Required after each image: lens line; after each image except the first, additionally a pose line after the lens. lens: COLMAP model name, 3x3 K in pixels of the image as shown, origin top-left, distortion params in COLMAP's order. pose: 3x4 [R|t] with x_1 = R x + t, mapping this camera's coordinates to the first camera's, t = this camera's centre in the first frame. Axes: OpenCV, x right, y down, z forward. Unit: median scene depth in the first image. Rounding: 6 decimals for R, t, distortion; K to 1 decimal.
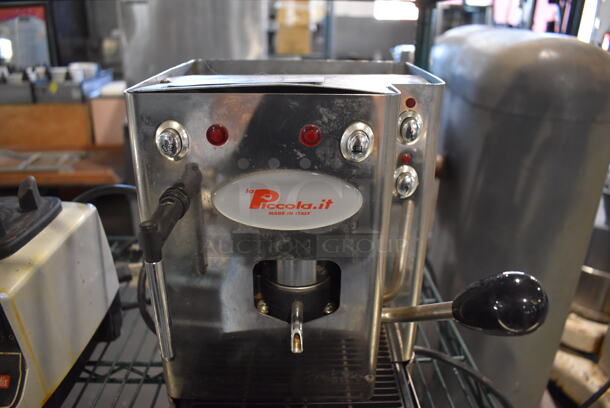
lens RADIAL K [[462.8, 0, 305.0], [0, 462.8, 204.0], [0, 0, 1]] dist [-0.100140, 0.001399]
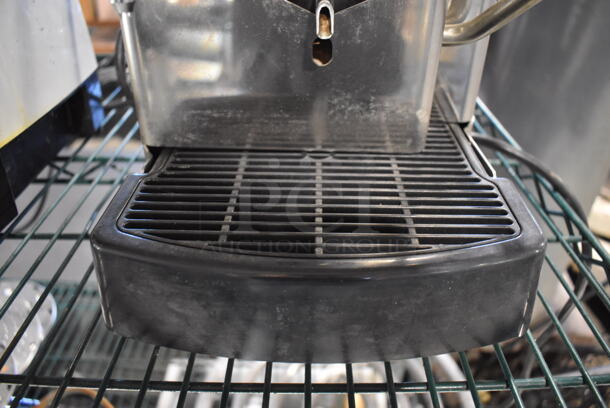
lens RADIAL K [[462.8, 0, 305.0], [0, 462.8, 204.0], [0, 0, 1]] dist [-0.100140, 0.001399]
pose [[0.999427, 0.026017, -0.021656, -0.022329], [-0.020786, 0.976611, 0.214007, 0.370704], [0.026717, -0.213435, 0.976592, 0.272280]]
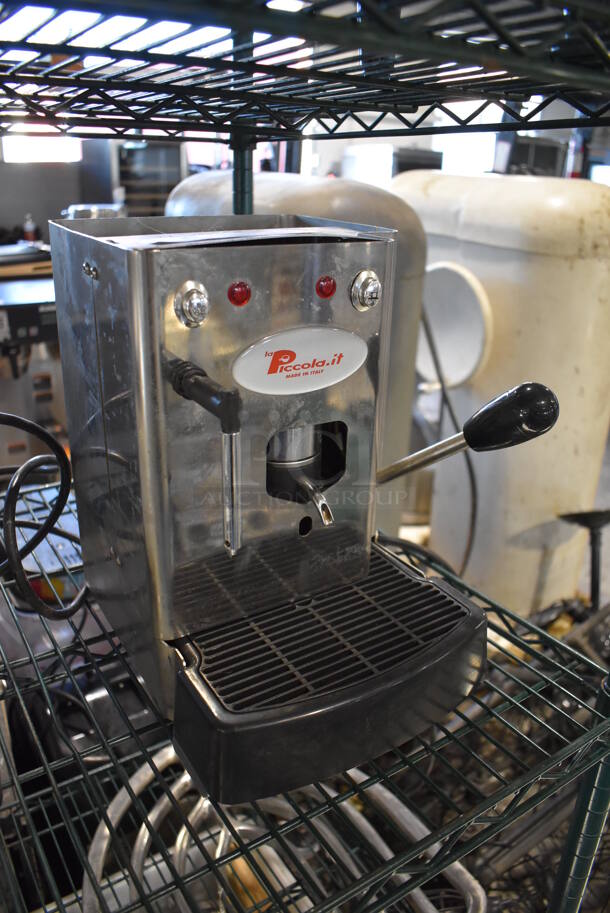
lens RADIAL K [[708.8, 0, 306.7], [0, 708.8, 468.9], [0, 0, 1]] dist [-0.082346, 0.001542]
pose [[0.854833, -0.198673, 0.479364, -0.639205], [0.179469, 0.979987, 0.086117, 0.072743], [-0.486880, 0.012416, 0.873381, -0.215128]]
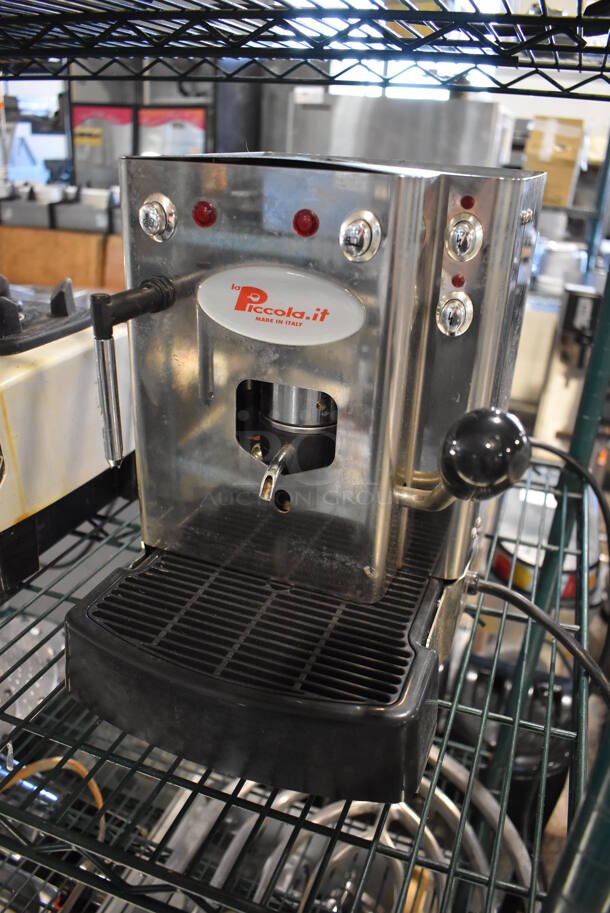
lens RADIAL K [[692.7, 0, 297.7], [0, 692.7, 459.0], [0, 0, 1]] dist [-0.100140, 0.001399]
pose [[0.926861, 0.187005, -0.325513, 0.368596], [-0.171714, 0.982260, 0.075368, 0.135127], [0.333832, -0.013961, 0.942529, -0.113608]]
